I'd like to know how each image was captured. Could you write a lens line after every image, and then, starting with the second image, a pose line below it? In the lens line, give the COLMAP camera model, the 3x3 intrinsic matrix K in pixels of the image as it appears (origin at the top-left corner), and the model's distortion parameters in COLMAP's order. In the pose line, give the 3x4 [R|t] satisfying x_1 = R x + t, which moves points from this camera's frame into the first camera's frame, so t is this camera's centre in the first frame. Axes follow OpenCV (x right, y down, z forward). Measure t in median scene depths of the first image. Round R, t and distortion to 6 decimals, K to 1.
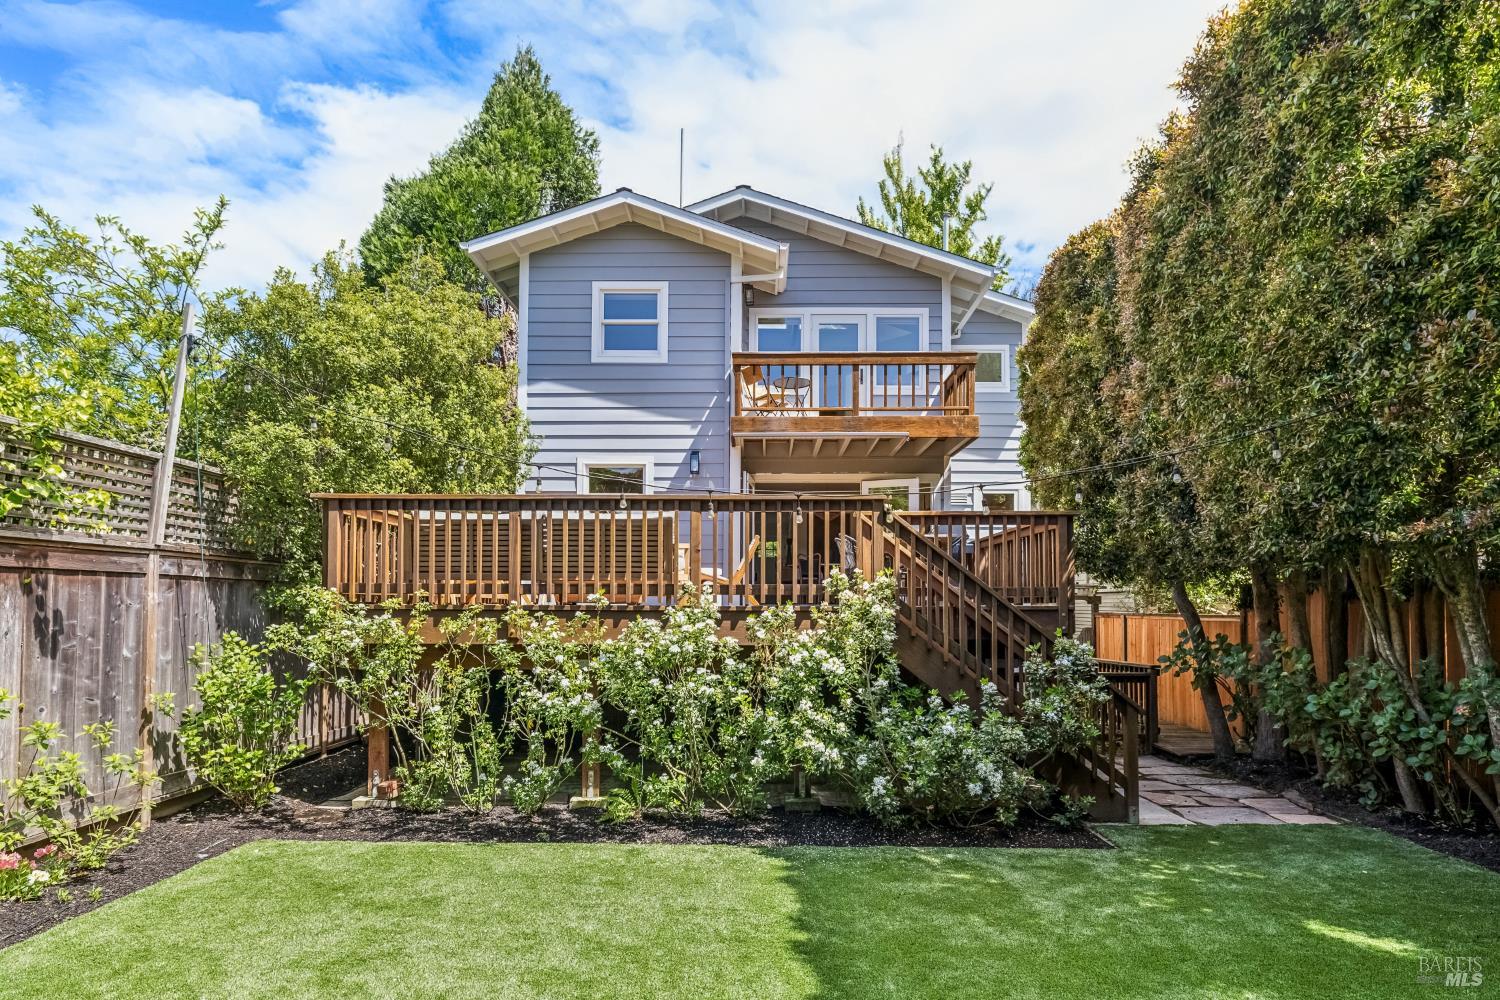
lens RADIAL K [[782.5, 0, 760.2], [0, 782.5, 557.5], [0, 0, 1]] dist [0.002396, 0.000168]
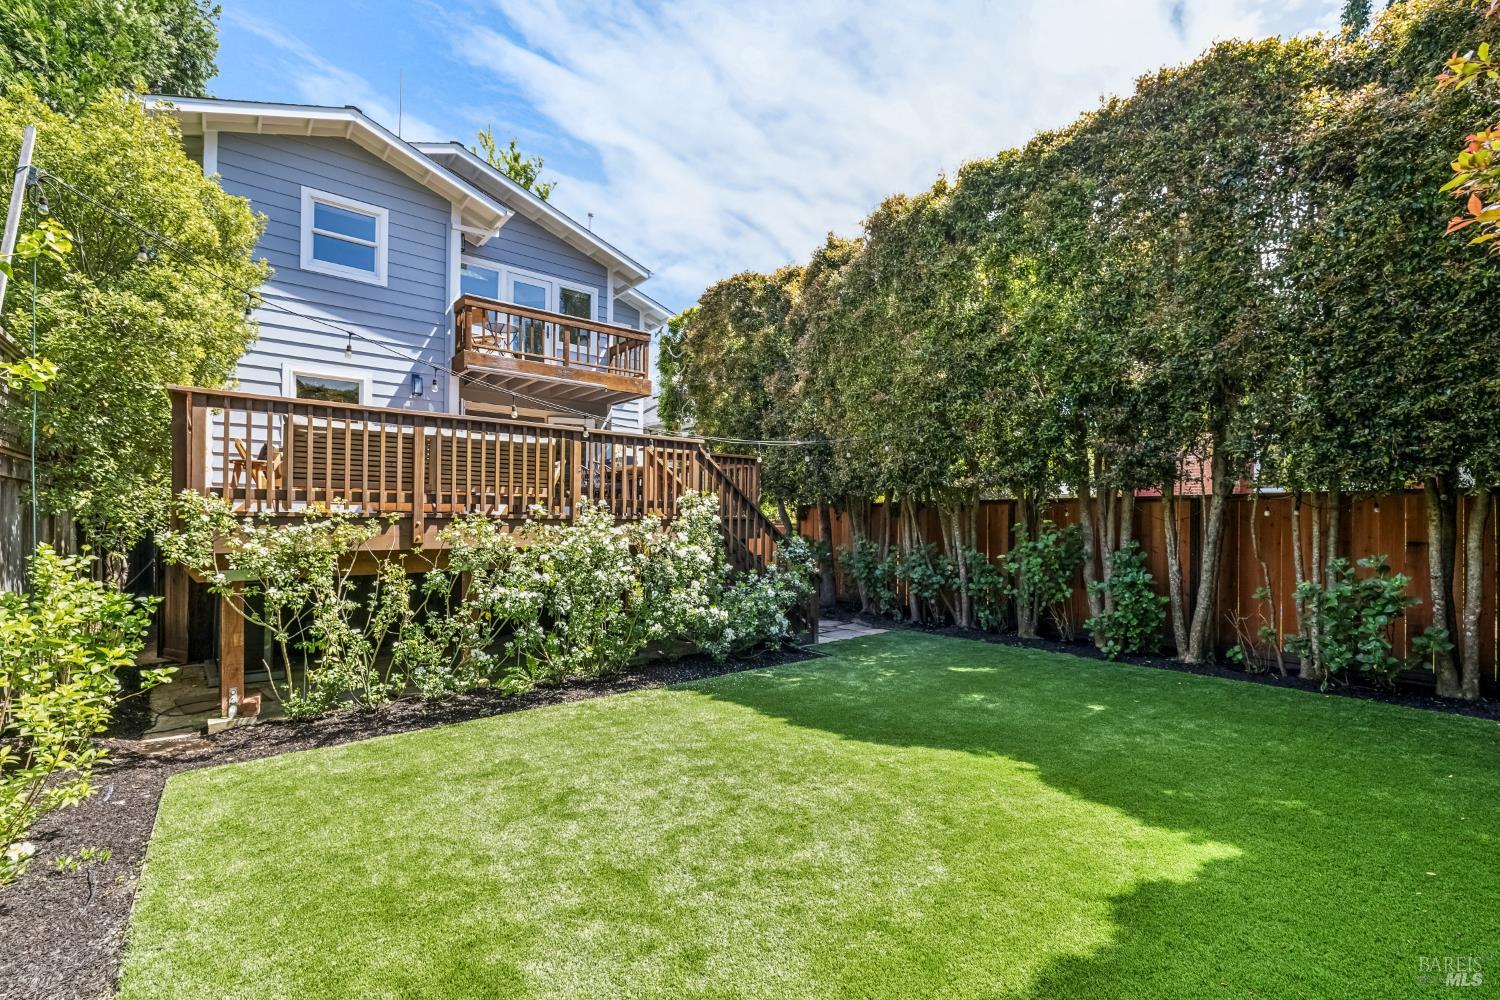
lens RADIAL K [[637.9, 0, 740.4], [0, 637.9, 496.6], [0, 0, 1]] dist [-0.000678, -0.000196]
pose [[0.772800, 0.026364, 0.634101, -0.301978], [-0.043378, 0.998994, 0.011330, 0.004665], [-0.633165, -0.036262, 0.773167, 0.019709]]
